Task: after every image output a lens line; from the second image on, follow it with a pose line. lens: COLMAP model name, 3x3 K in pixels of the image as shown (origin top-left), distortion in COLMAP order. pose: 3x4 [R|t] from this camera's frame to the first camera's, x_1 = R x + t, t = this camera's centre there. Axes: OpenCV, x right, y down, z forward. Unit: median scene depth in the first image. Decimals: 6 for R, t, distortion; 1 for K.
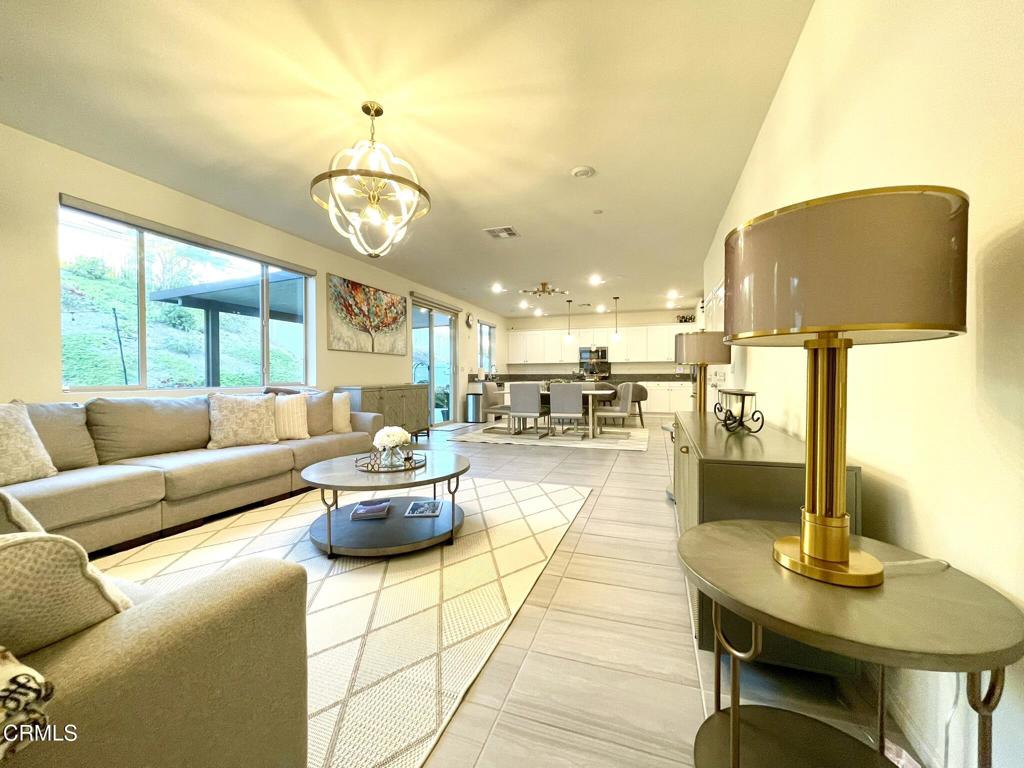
lens RADIAL K [[413.9, 0, 513.0], [0, 413.9, 378.7], [0, 0, 1]] dist [-0.000621, -0.000413]
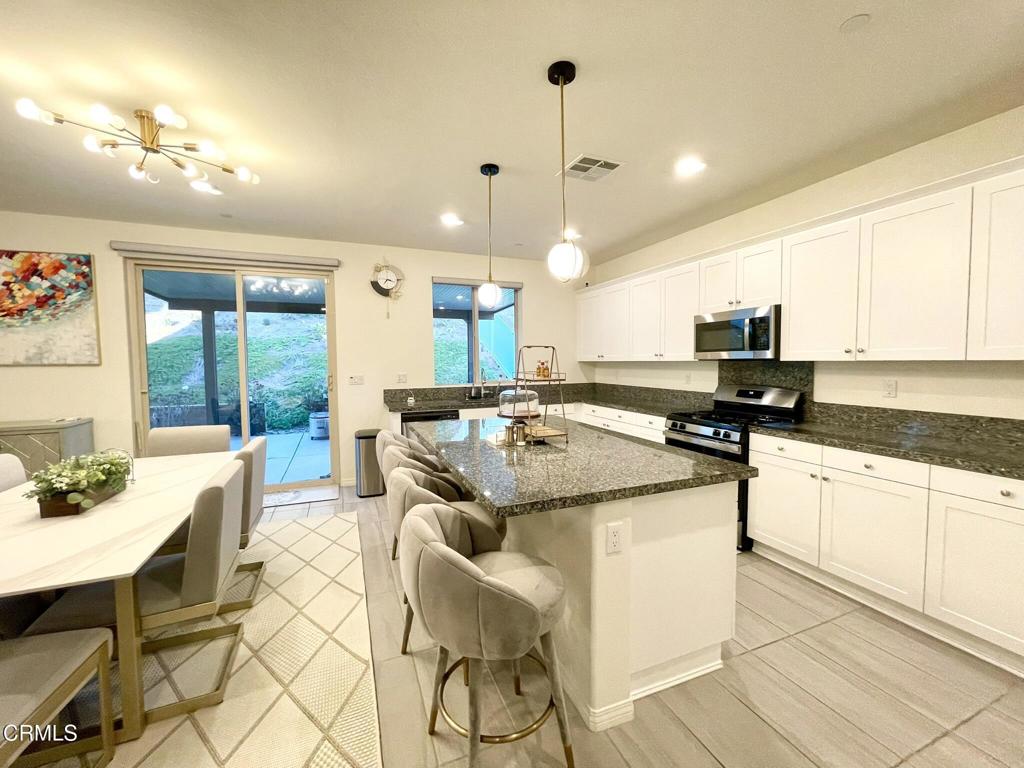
lens RADIAL K [[413.9, 0, 511.5], [0, 413.9, 380.1], [0, 0, 1]] dist [-0.000621, -0.000413]
pose [[0.654983, 0.036807, -0.754747, 0.574078], [-0.002050, 0.998896, 0.046935, -0.071356], [0.755641, -0.029195, 0.654335, 1.207639]]
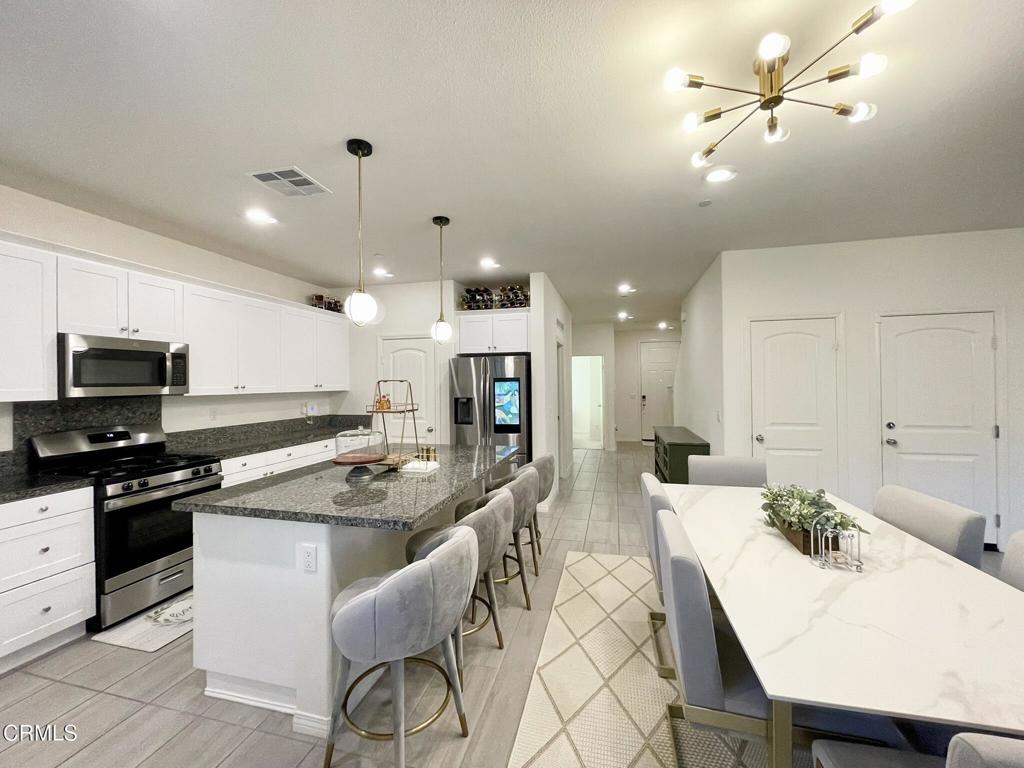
lens RADIAL K [[413.9, 0, 510.2], [0, 413.9, 380.1], [0, 0, 1]] dist [-0.000621, -0.000413]
pose [[-0.079553, 0.011066, 0.996769, -0.151380], [0.018286, 0.999786, -0.009640, -0.079271], [-0.996663, 0.017460, -0.079739, 1.400006]]
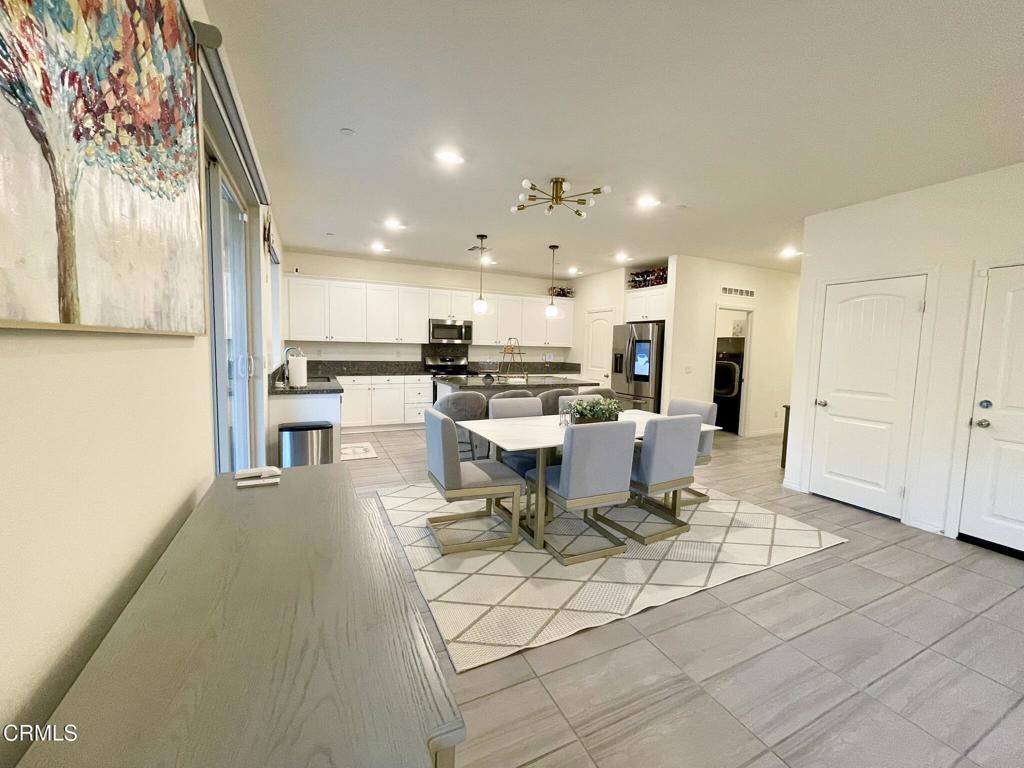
lens RADIAL K [[413.9, 0, 510.0], [0, 413.9, 382.2], [0, 0, 1]] dist [-0.000621, -0.000413]
pose [[0.715095, -0.040807, 0.697835, -0.335109], [-0.021611, 0.996527, 0.080419, -0.062502], [-0.698693, -0.072588, 0.711729, 0.856673]]
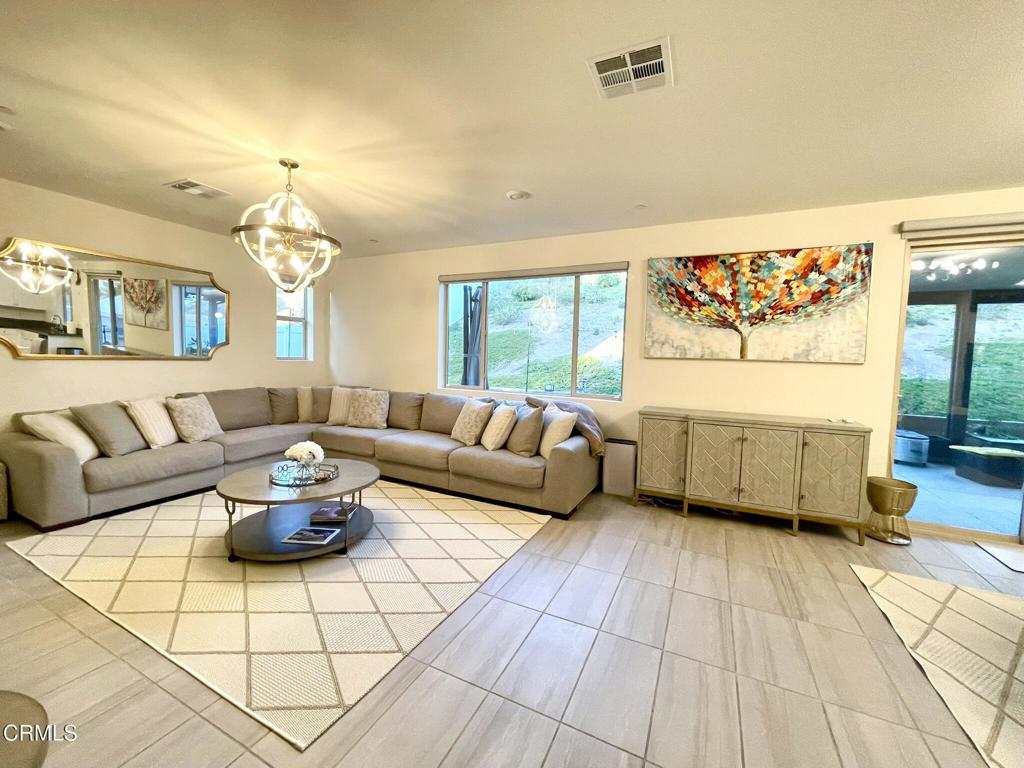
lens RADIAL K [[413.9, 0, 512.1], [0, 413.9, 379.0], [0, 0, 1]] dist [-0.000621, -0.000413]
pose [[-0.122771, 0.054630, -0.990930, 0.317299], [-0.036227, 0.997572, 0.059485, -0.059434], [0.991774, 0.043202, -0.120494, 0.743458]]
